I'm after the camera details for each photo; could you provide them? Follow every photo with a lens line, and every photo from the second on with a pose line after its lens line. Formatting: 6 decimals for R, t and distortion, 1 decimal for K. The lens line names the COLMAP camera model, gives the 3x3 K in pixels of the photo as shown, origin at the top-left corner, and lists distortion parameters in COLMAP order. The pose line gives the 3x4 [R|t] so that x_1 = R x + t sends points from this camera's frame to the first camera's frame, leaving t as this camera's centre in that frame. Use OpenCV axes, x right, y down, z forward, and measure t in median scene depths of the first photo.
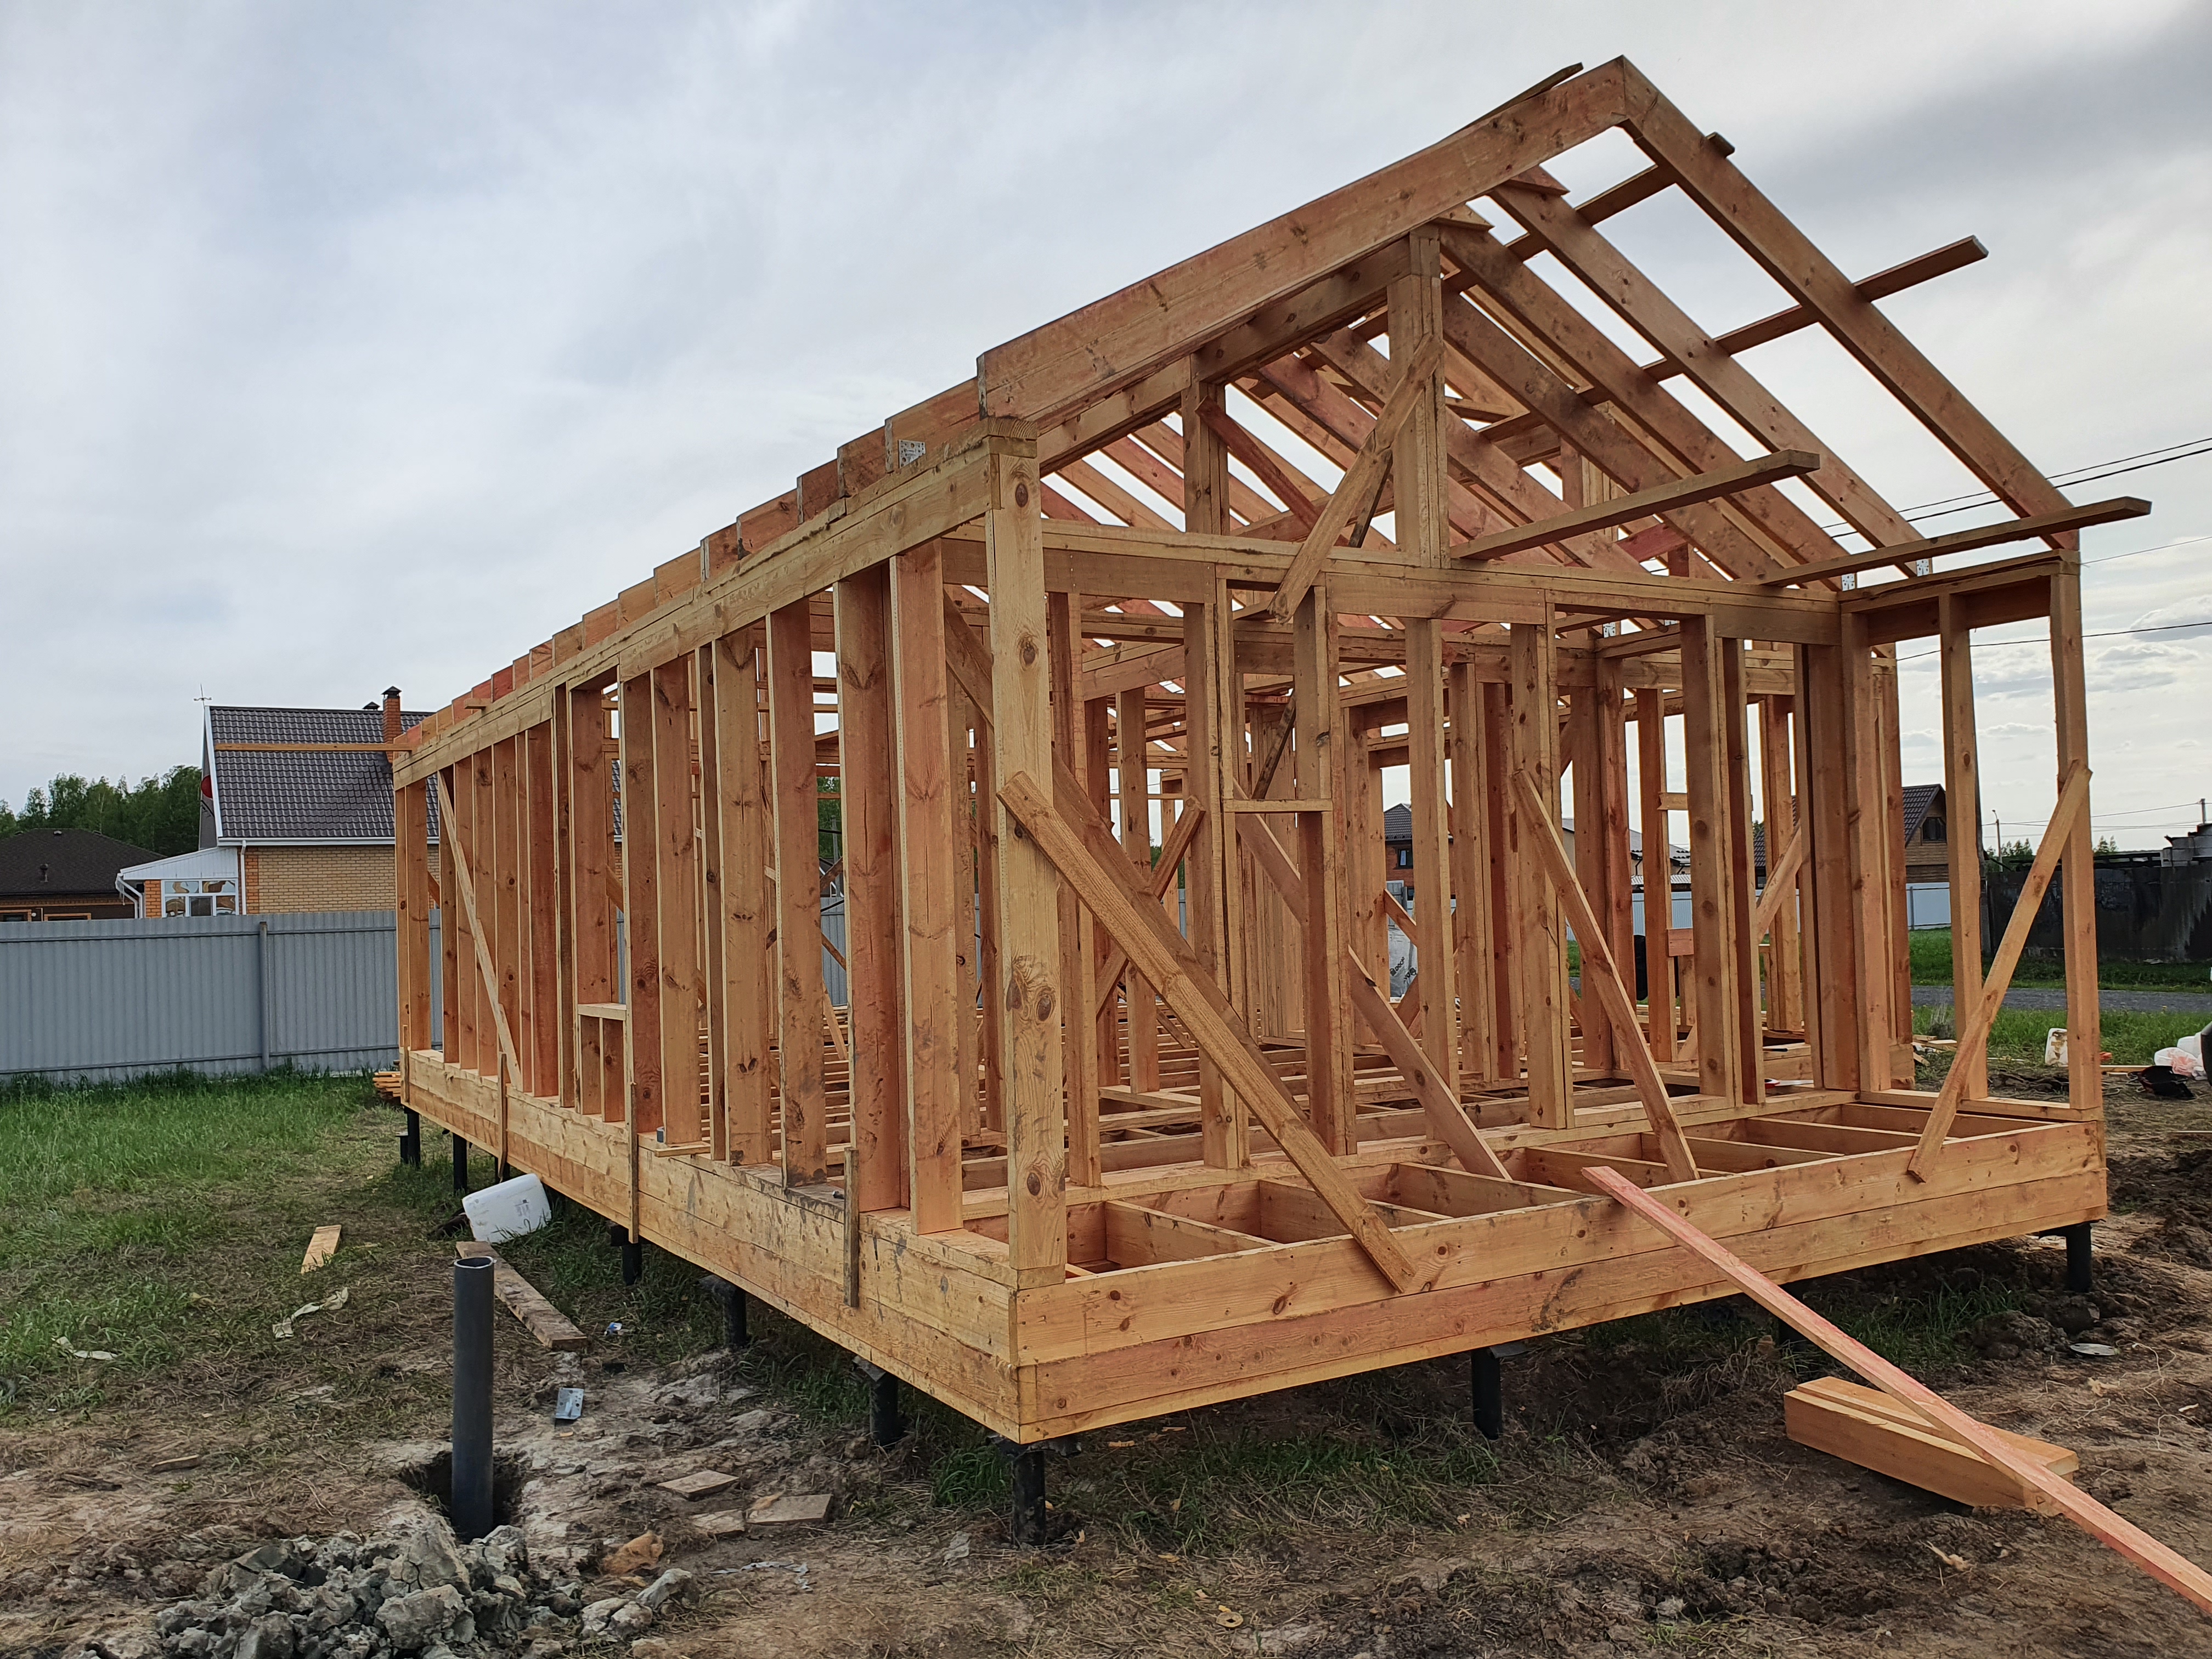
lens RADIAL K [[1727.5, 0, 1100.2], [0, 1727.5, 834.3], [0, 0, 1]] dist [0.042748, -0.030825]
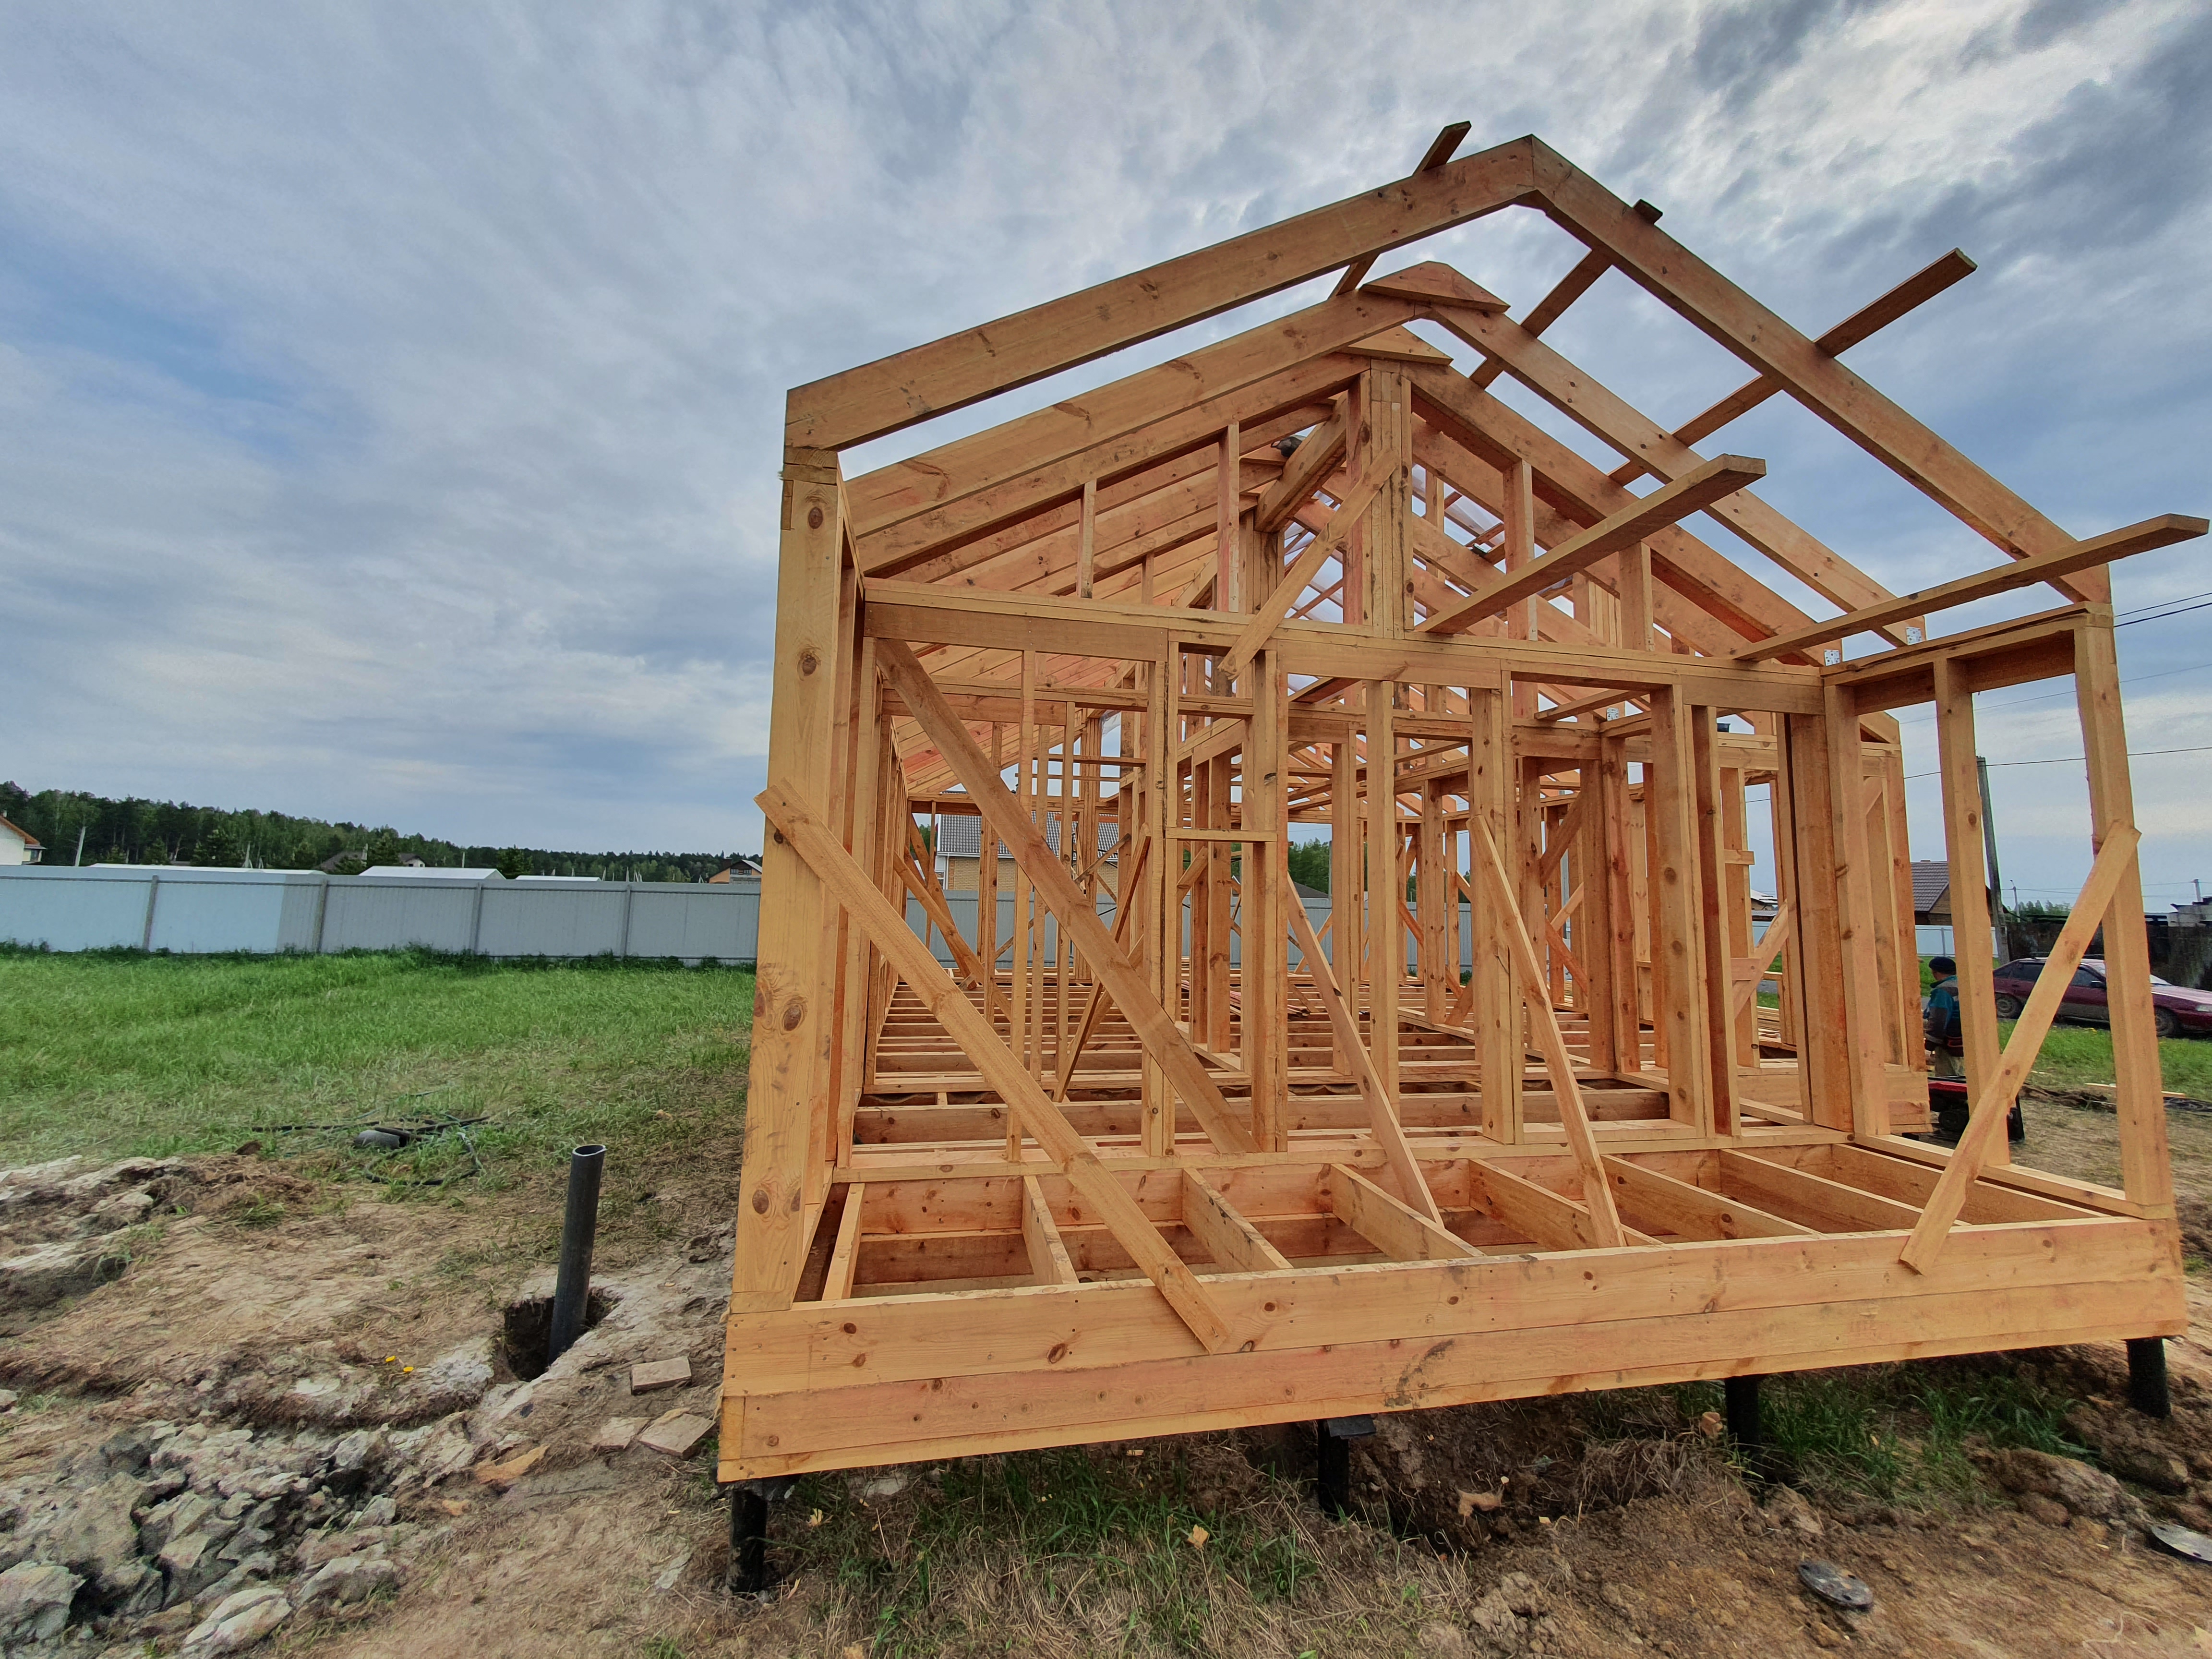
lens RADIAL K [[883.7, 0, 1090.9], [0, 883.7, 794.6], [0, 0, 1]] dist [0.007335, 0.000949]
pose [[0.946632, 0.016591, -0.321888, 0.199508], [-0.041481, 0.996640, -0.070622, 0.001153], [0.319635, 0.080205, 0.944140, 0.385705]]
